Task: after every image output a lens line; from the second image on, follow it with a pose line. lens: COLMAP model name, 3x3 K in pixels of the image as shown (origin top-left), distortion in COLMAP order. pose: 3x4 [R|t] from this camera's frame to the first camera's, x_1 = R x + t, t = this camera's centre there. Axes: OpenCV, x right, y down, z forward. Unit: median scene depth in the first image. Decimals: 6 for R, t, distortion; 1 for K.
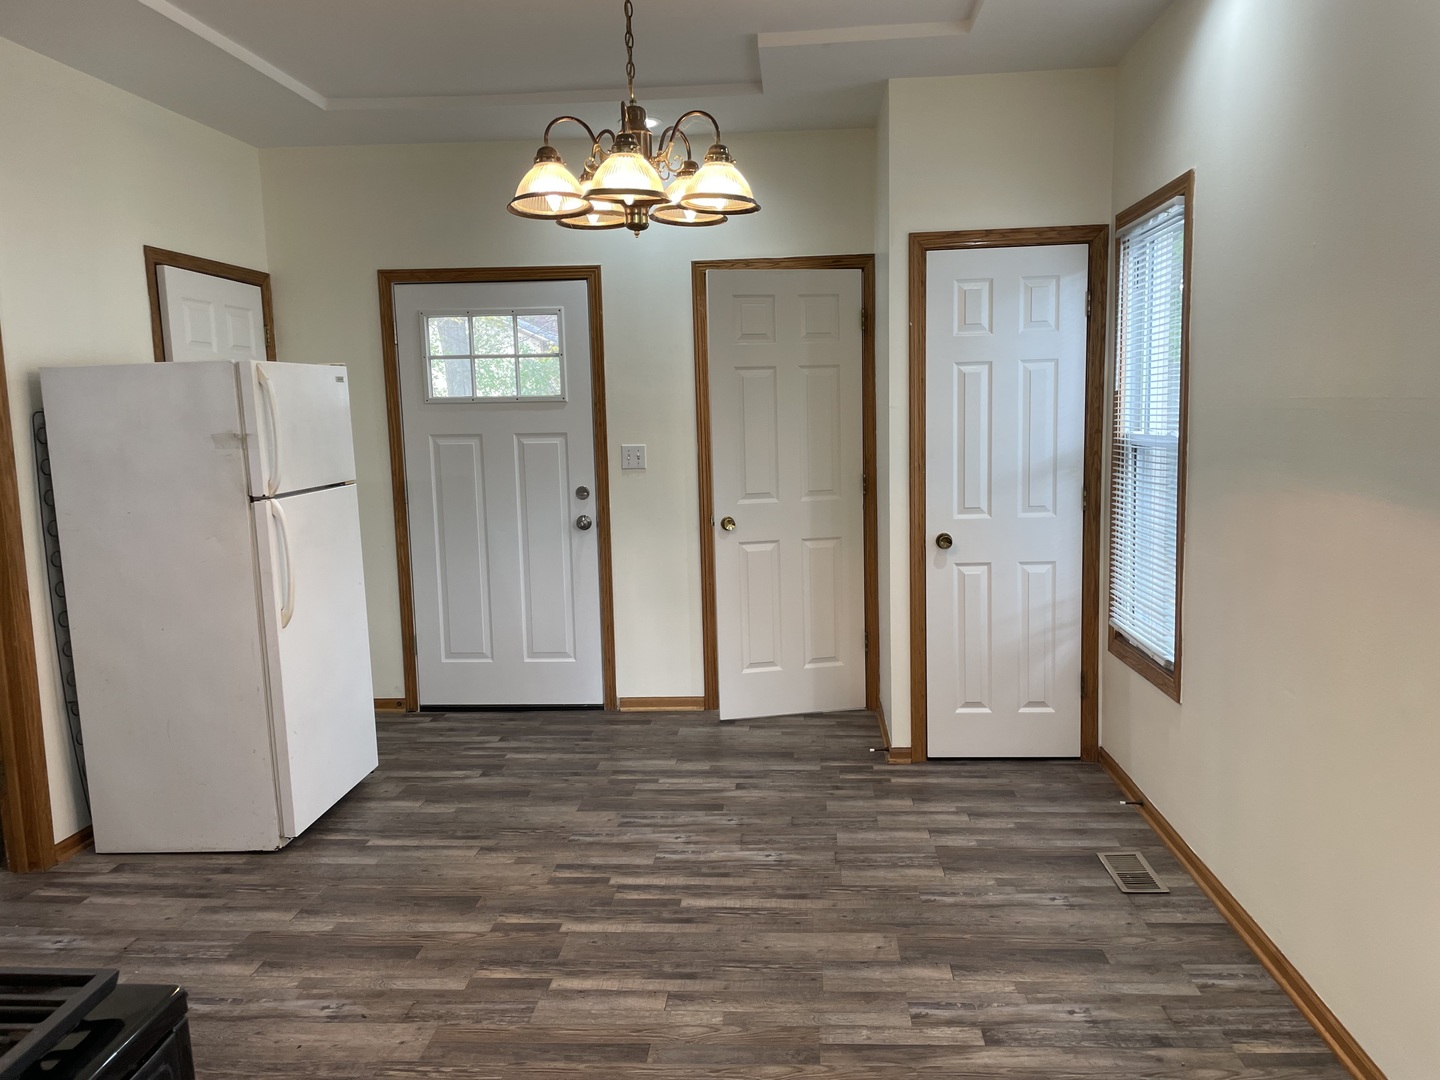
lens RADIAL K [[1084.0, 0, 726.9], [0, 1084.0, 544.5], [0, 0, 1]] dist [0.092089, -0.121231]
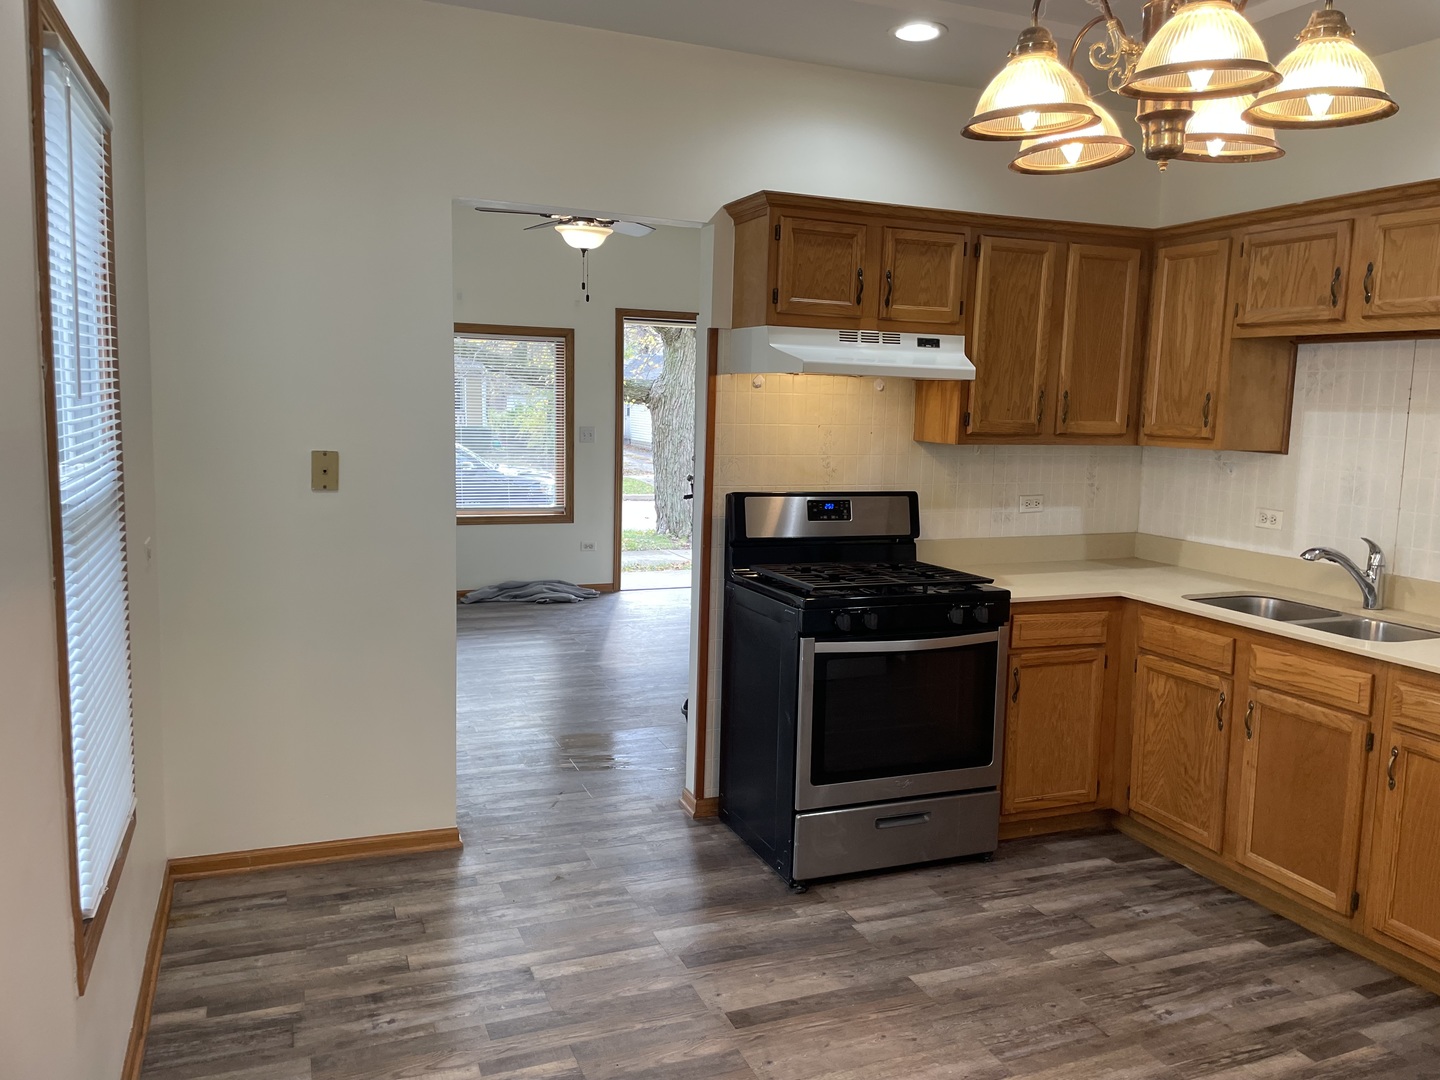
lens RADIAL K [[1082.3, 0, 725.8], [0, 1082.3, 528.3], [0, 0, 1]] dist [0.089416, -0.115759]
pose [[-0.896737, 0.056868, -0.438895, 0.327212], [-0.059570, 0.967176, 0.247028, -0.168306], [0.438537, 0.247664, -0.863914, 1.126275]]
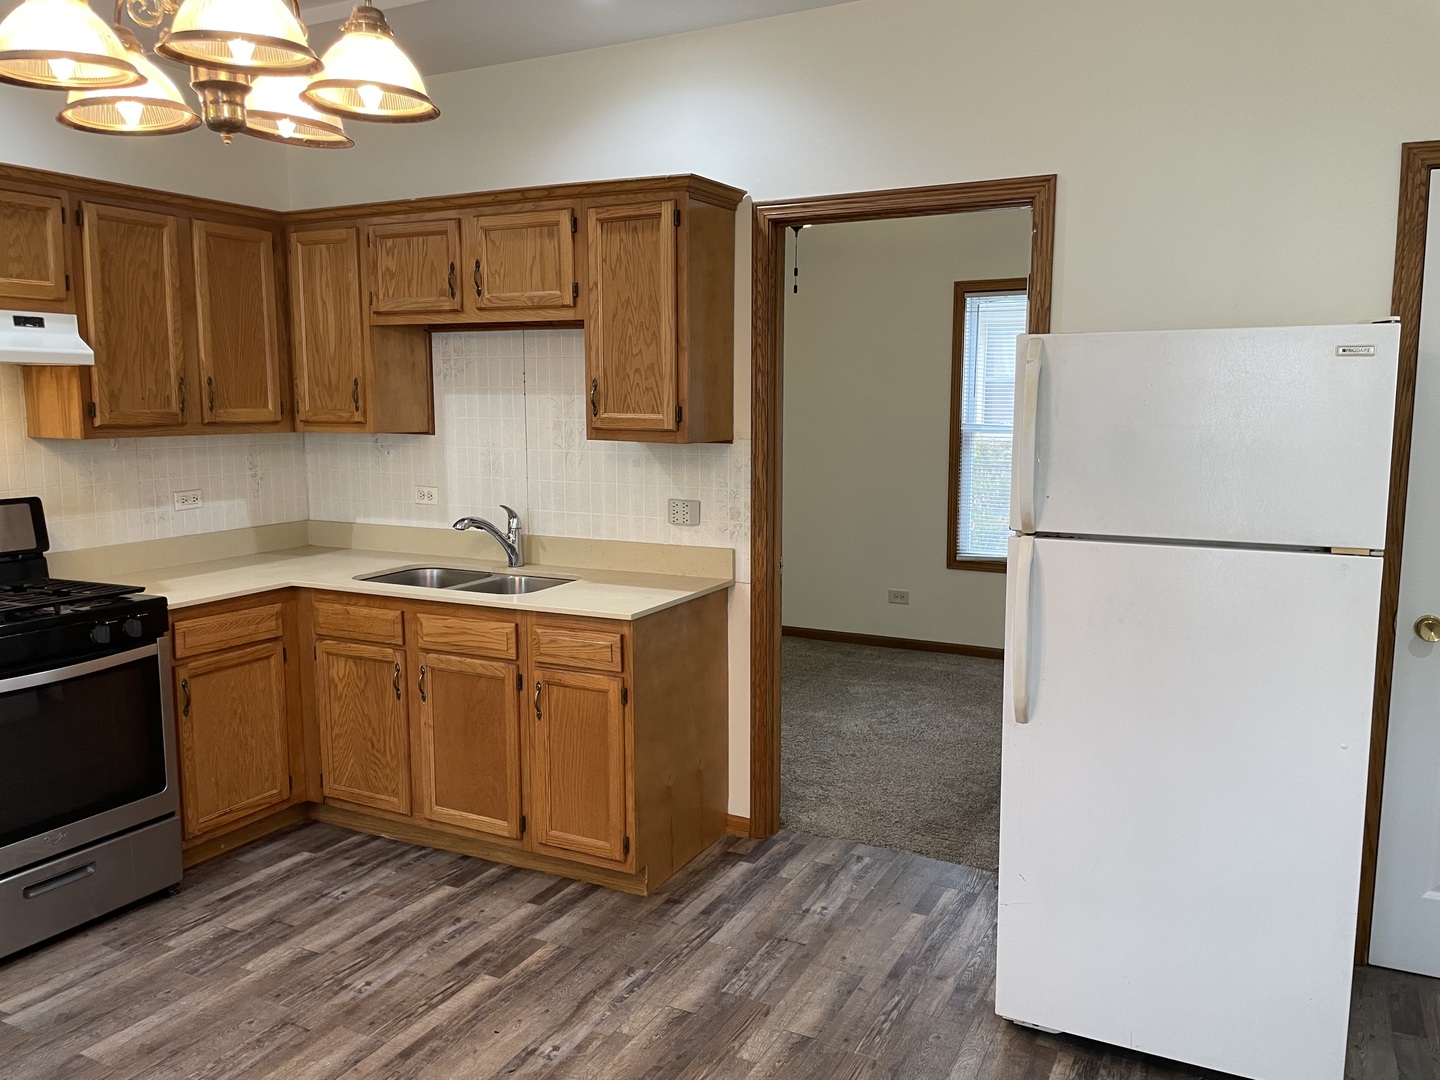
lens RADIAL K [[1082.6, 0, 722.5], [0, 1082.6, 531.6], [0, 0, 1]] dist [0.099540, -0.130463]
pose [[-0.398317, 0.139501, -0.906578, 0.297169], [-0.110050, 0.973960, 0.198221, -0.168110], [0.910622, 0.178724, -0.372593, 1.148923]]
